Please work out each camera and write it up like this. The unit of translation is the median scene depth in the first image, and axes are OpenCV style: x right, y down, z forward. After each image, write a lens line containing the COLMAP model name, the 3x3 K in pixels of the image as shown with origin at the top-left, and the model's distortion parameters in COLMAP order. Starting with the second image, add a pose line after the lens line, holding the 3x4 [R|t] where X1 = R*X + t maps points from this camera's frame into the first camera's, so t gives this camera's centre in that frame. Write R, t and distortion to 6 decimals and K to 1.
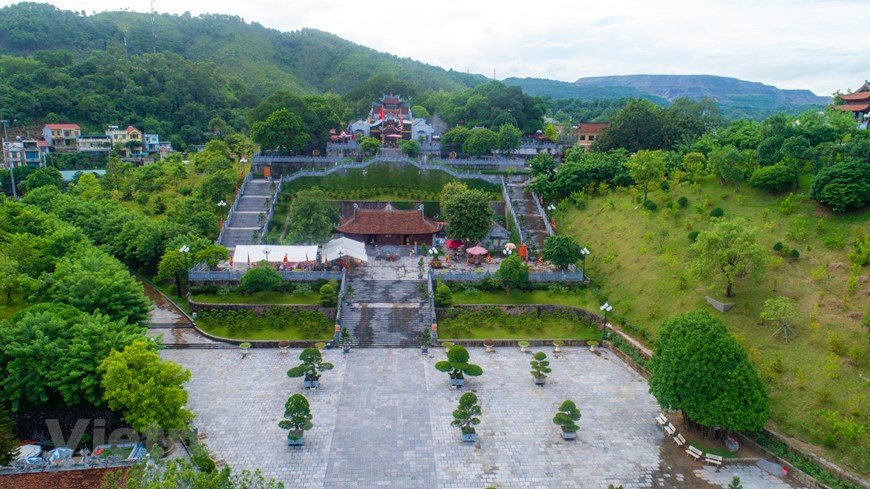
lens RADIAL K [[585.0, 0, 432.9], [0, 585.0, 245.2], [0, 0, 1]] dist [-0.018253, 0.009991]
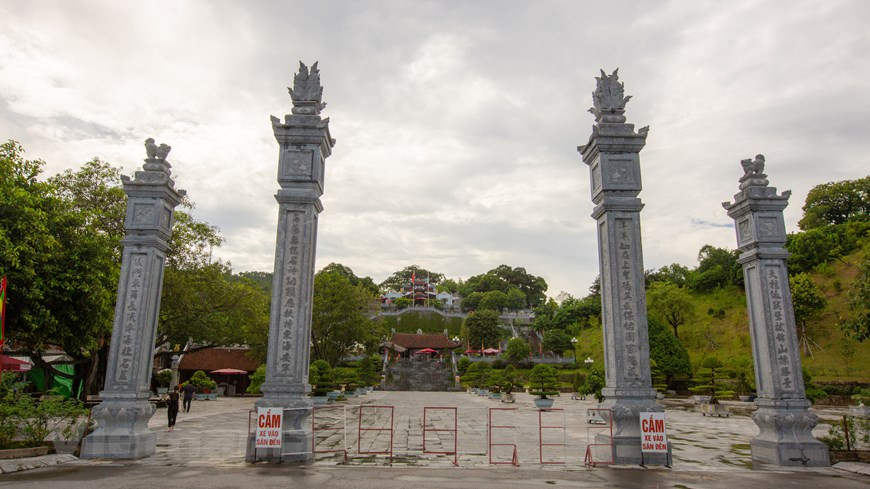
lens RADIAL K [[585.0, 0, 434.0], [0, 585.0, 240.9], [0, 0, 1]] dist [-0.018253, 0.009991]
pose [[0.999506, -0.012876, -0.028653, -0.004862], [-0.000492, 0.905604, -0.424125, 0.224192], [0.031409, 0.423930, 0.905150, -0.165375]]
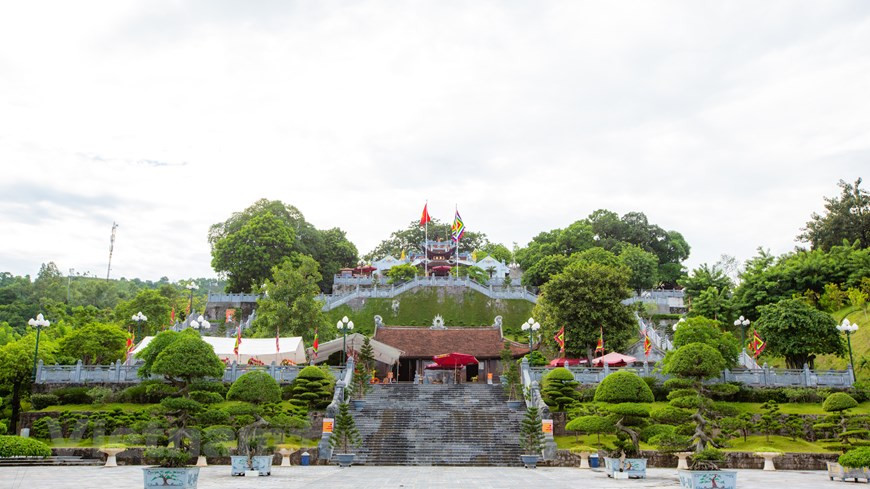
lens RADIAL K [[838.6, 0, 437.1], [0, 838.6, 245.7], [0, 0, 1]] dist [0.037803, 0.000000]
pose [[0.997749, -0.027281, -0.061260, -0.020346], [-0.000350, 0.911384, -0.411556, 0.149535], [0.067059, 0.410651, 0.909323, 0.197317]]
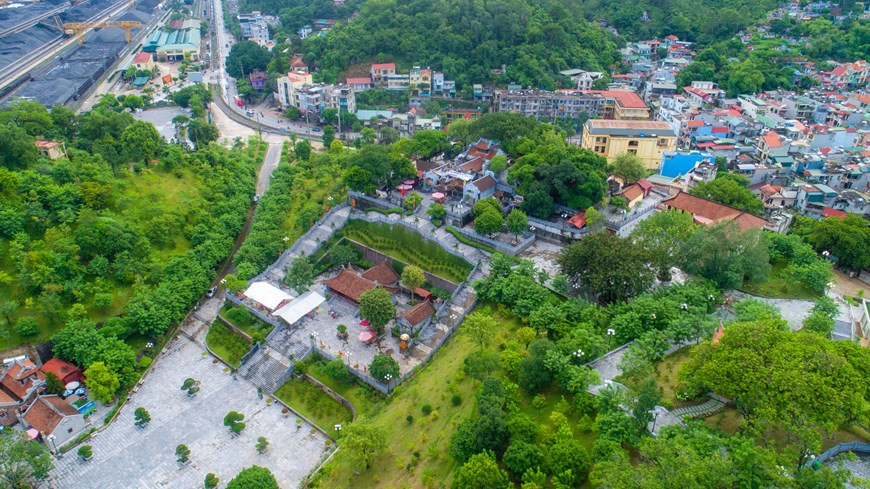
lens RADIAL K [[585.0, 0, 433.9], [0, 585.0, 243.7], [0, 0, 1]] dist [-0.018253, 0.009991]
pose [[0.736300, 0.304500, -0.604270, 0.655573], [-0.130728, 0.940214, 0.314495, -0.444296], [0.663907, -0.152567, 0.732087, 0.062033]]
